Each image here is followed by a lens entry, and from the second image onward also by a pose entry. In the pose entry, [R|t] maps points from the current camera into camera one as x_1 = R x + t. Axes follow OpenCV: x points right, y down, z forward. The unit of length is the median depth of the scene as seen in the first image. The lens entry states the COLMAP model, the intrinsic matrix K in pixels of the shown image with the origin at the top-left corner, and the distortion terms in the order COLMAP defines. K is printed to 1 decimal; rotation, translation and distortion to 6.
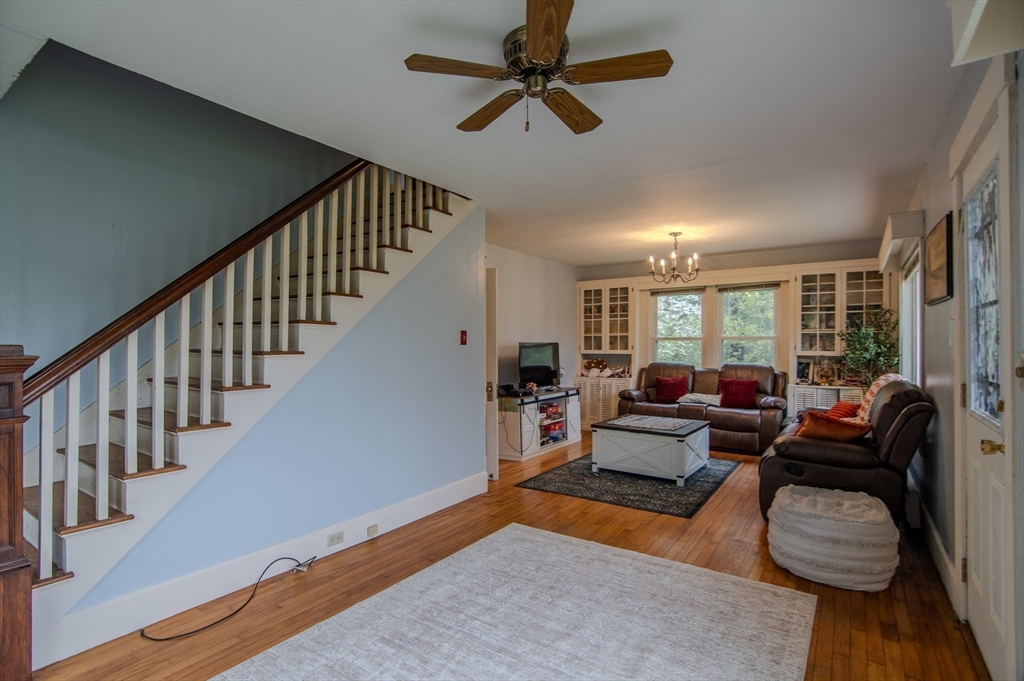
lens RADIAL K [[502.7, 0, 511.5], [0, 502.7, 344.2], [0, 0, 1]] dist [-0.024791, 0.003248]
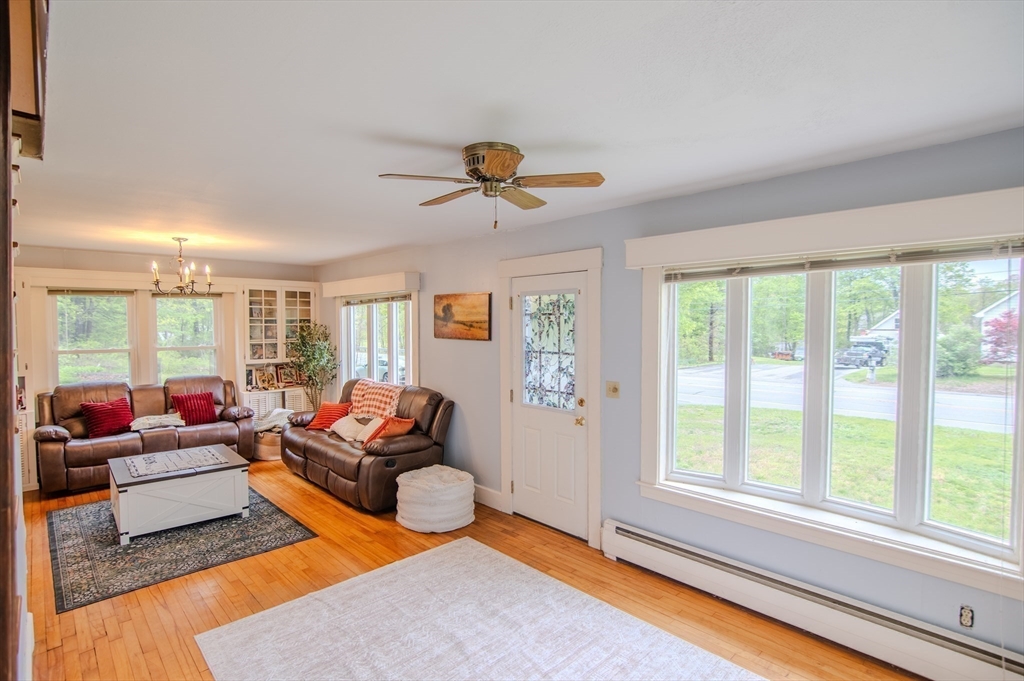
lens RADIAL K [[502.7, 0, 511.5], [0, 502.7, 344.2], [0, 0, 1]] dist [-0.024791, 0.003248]
pose [[0.202033, -0.041153, 0.978514, -0.406578], [0.000884, 0.999124, 0.041838, -0.073666], [-0.979378, -0.007588, 0.201893, 0.262605]]
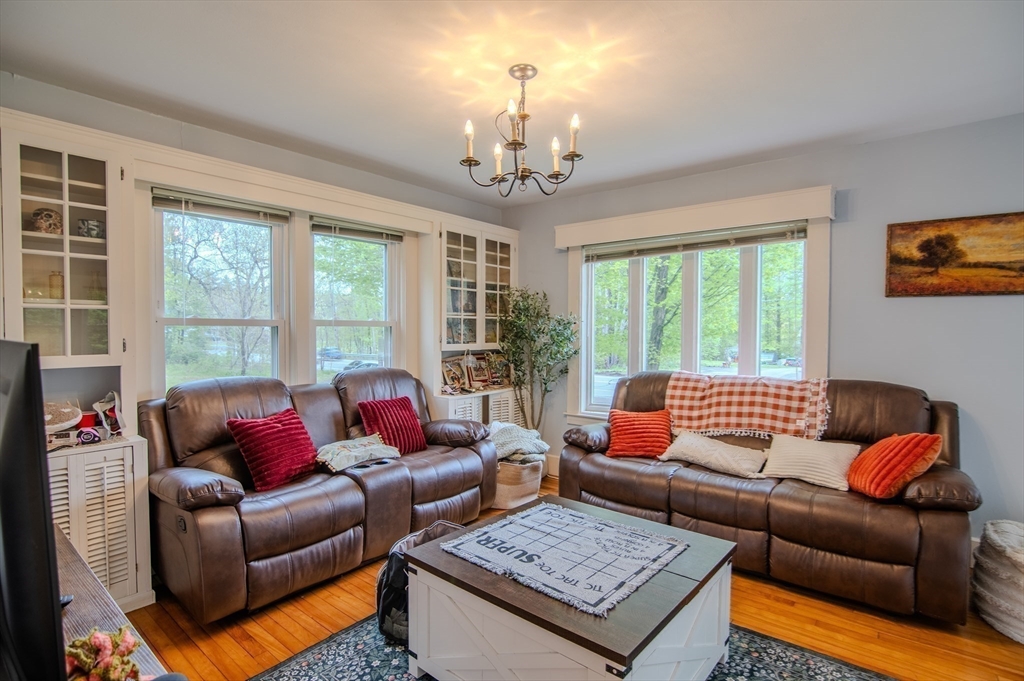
lens RADIAL K [[502.7, 0, 511.5], [0, 502.7, 344.2], [0, 0, 1]] dist [-0.024791, 0.003248]
pose [[0.088607, -0.027884, 0.995676, -0.091812], [-0.003425, 0.999594, 0.028298, -0.006819], [-0.996061, -0.005917, 0.088476, 0.972840]]
